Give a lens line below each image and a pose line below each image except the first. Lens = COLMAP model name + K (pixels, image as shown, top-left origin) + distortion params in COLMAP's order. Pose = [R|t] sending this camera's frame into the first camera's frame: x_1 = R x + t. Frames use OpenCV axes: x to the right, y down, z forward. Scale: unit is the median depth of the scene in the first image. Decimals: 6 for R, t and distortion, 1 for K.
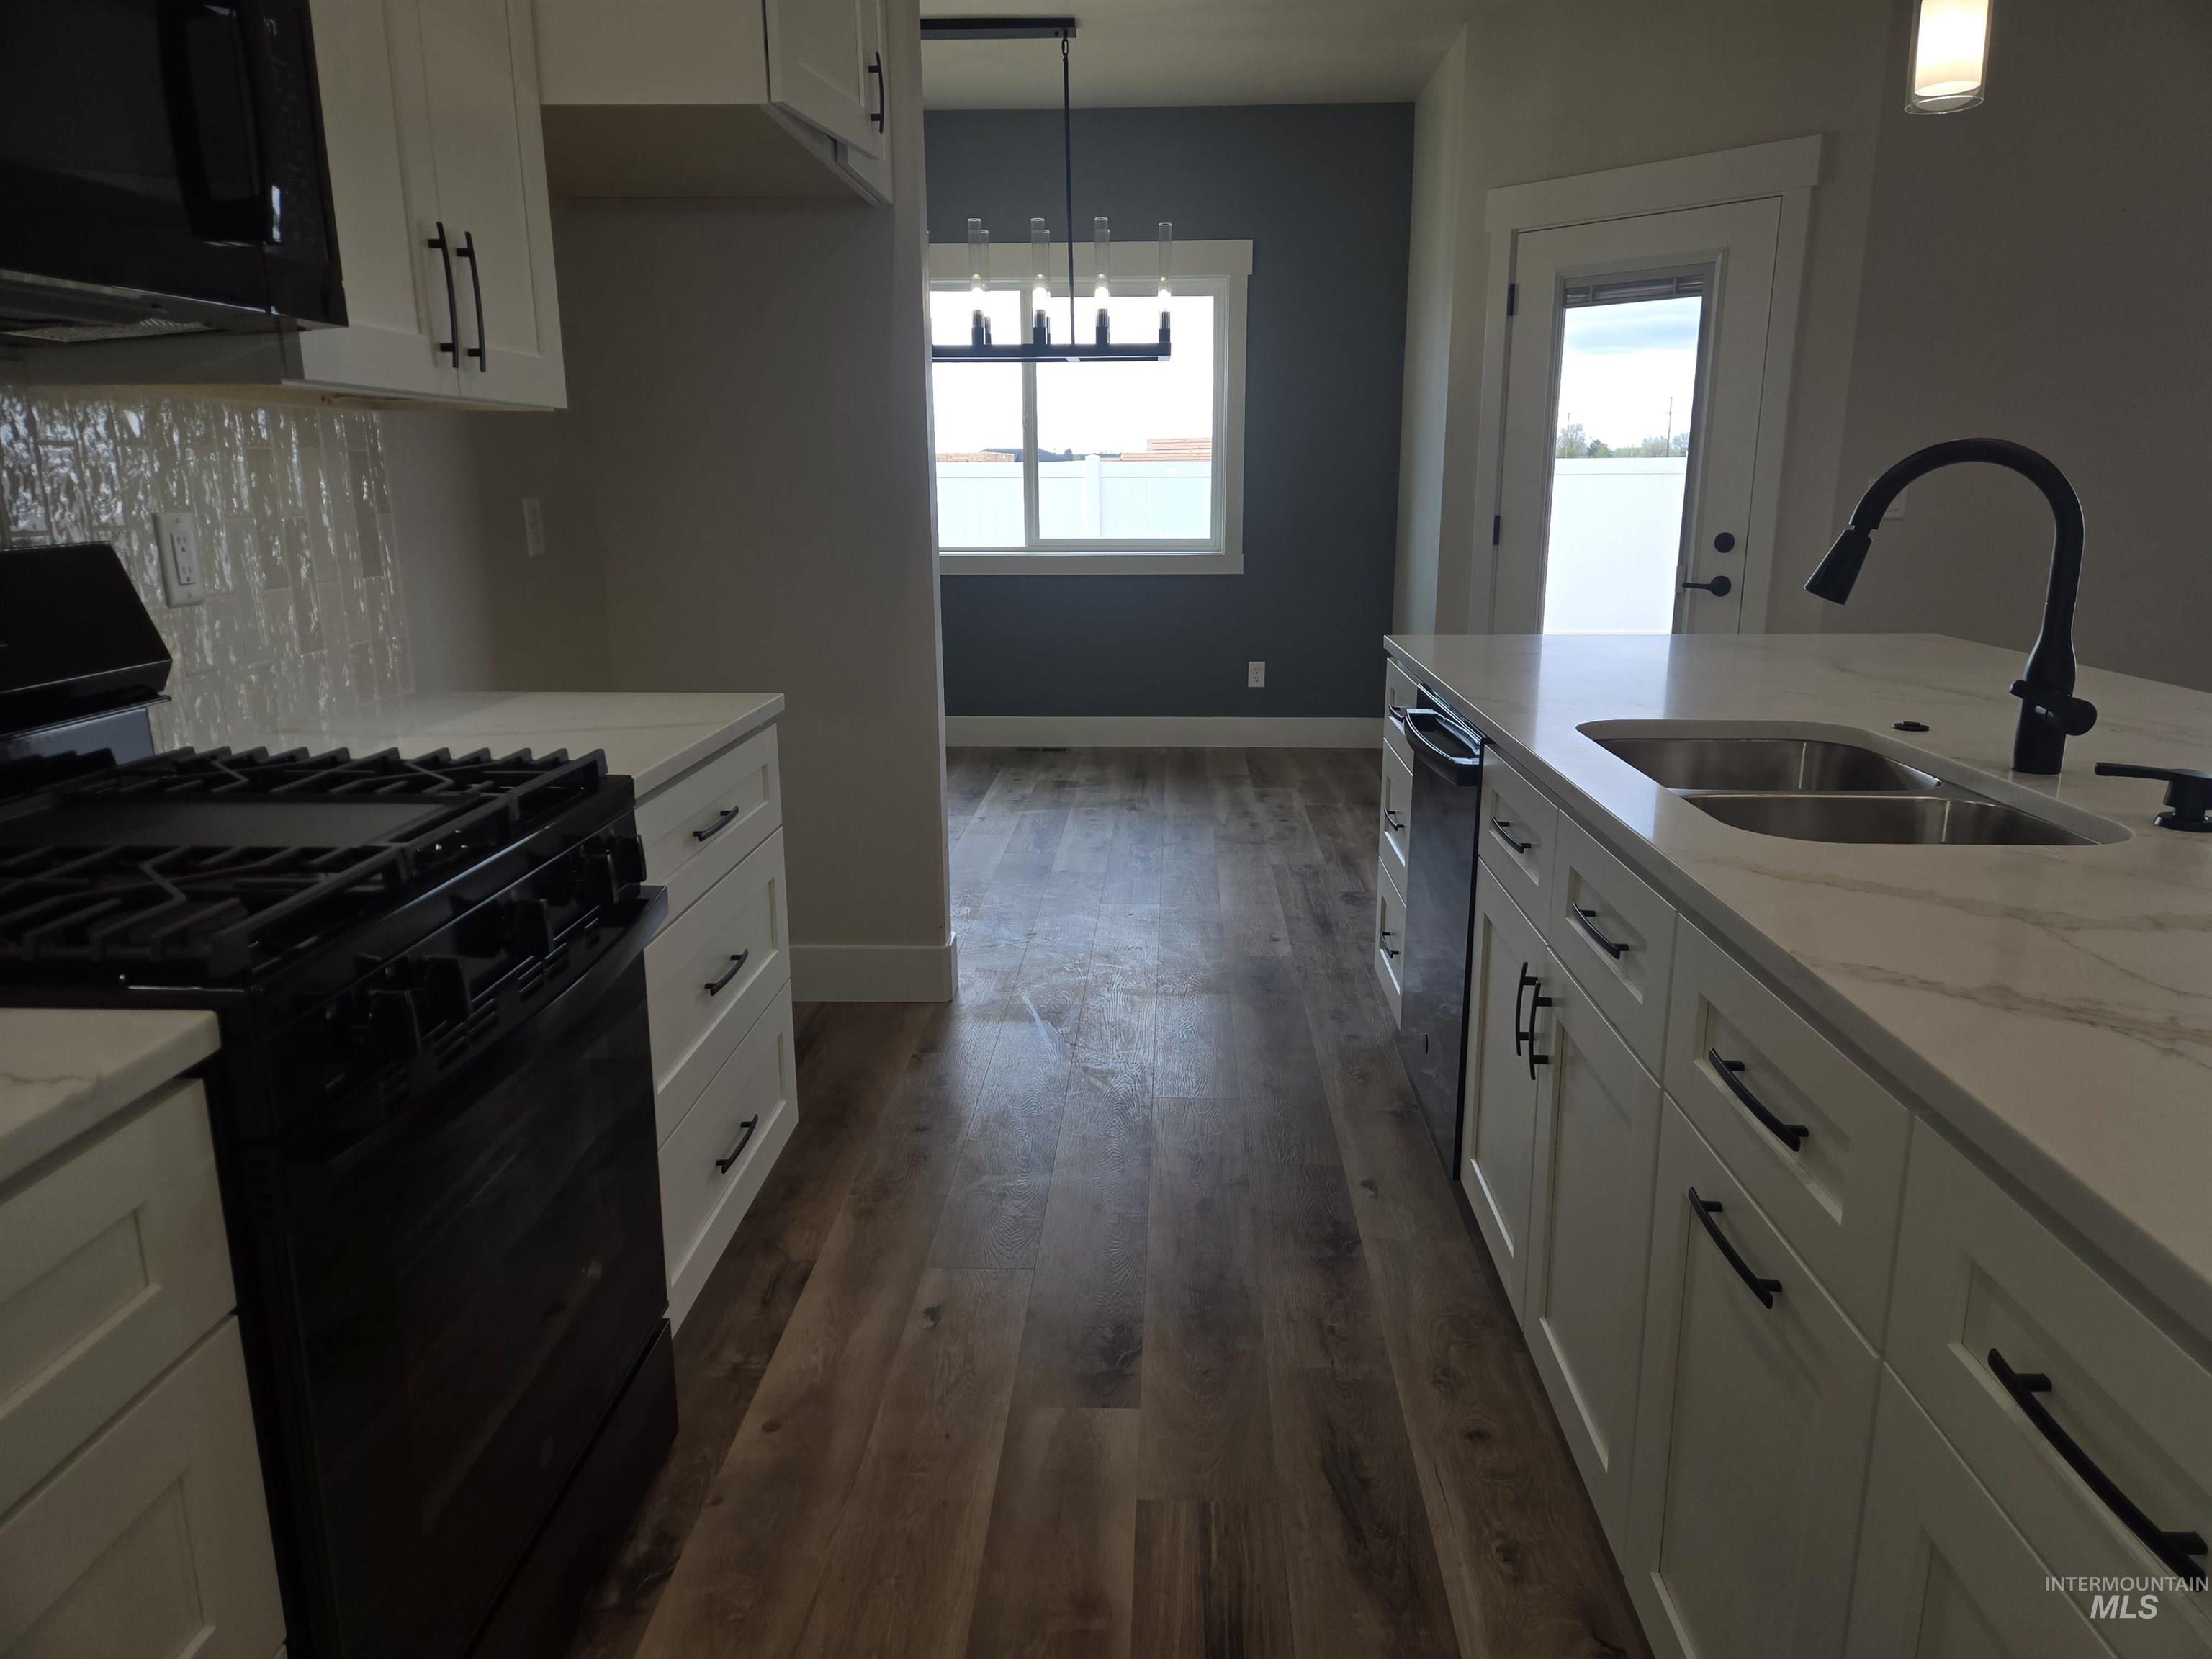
lens RADIAL K [[1470.4, 0, 1103.6], [0, 1470.4, 823.0], [0, 0, 1]] dist [0.045845, -0.037556]
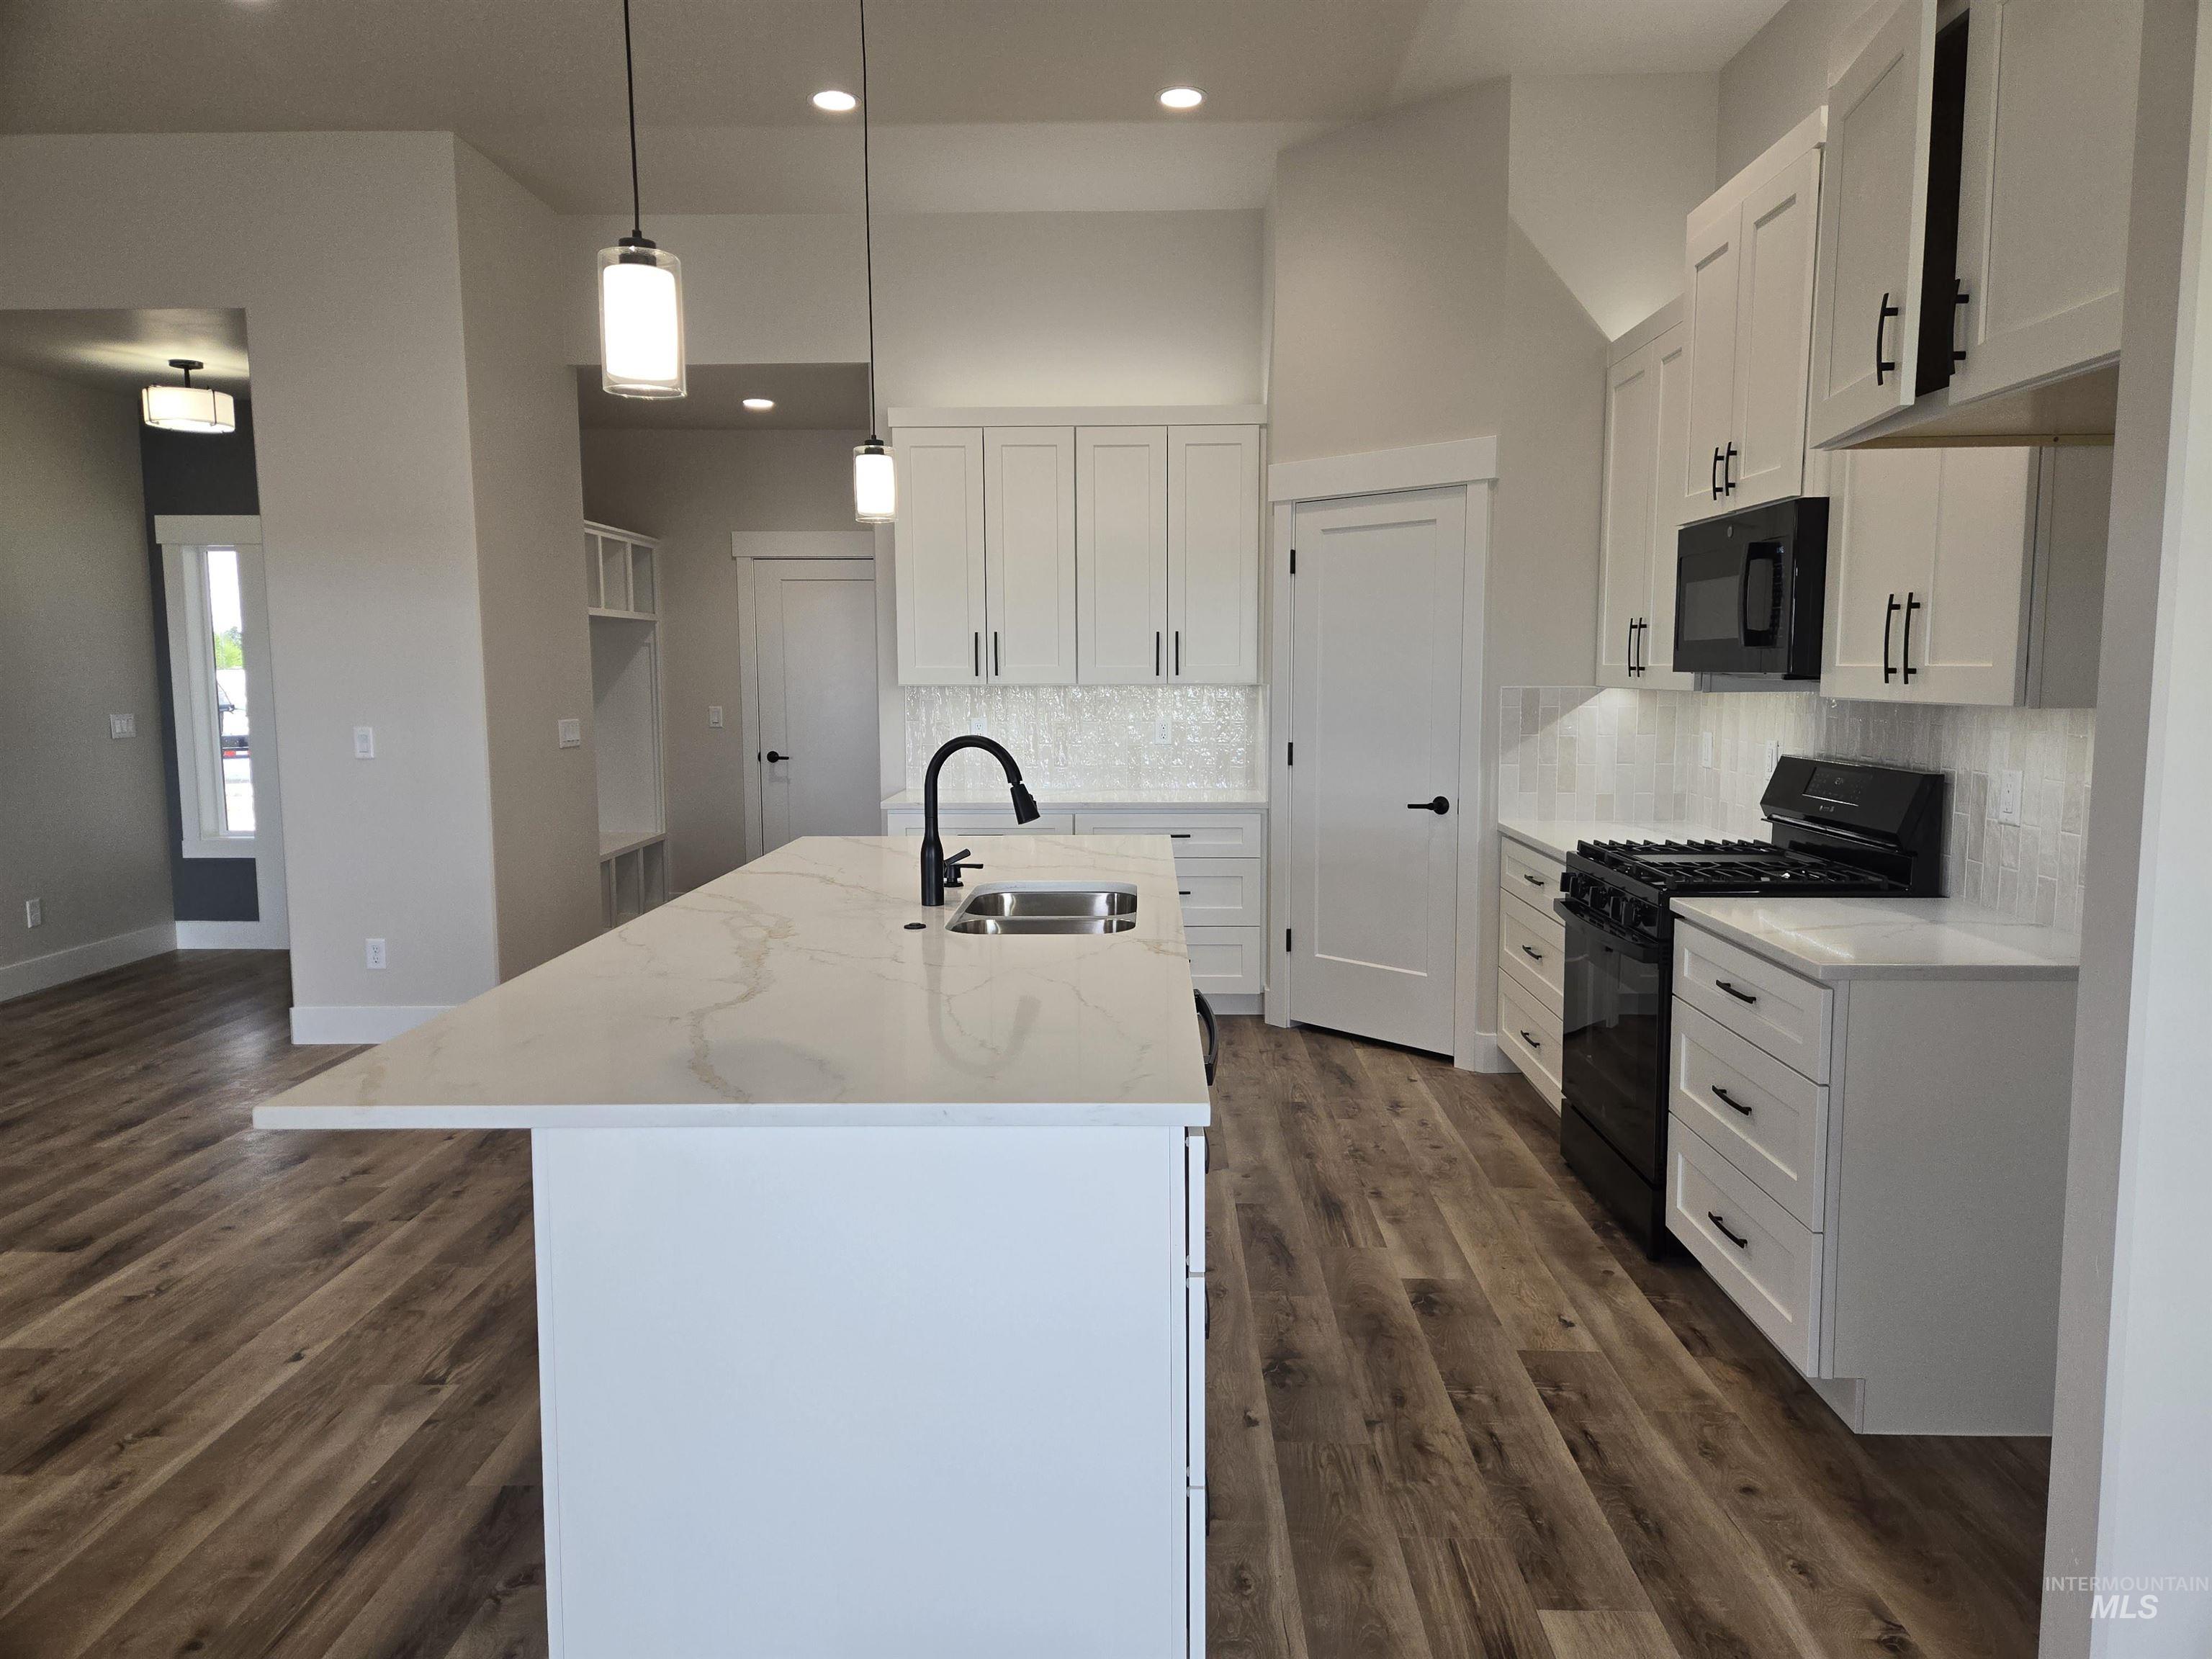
lens RADIAL K [[1470.4, 0, 1122.5], [0, 1470.4, 814.7], [0, 0, 1]] dist [0.045845, -0.037556]
pose [[-0.999454, 0.012438, -0.030613, 0.389666], [0.001603, 0.943613, 0.331046, -0.672077], [0.033004, 0.330816, -0.943118, 2.416594]]
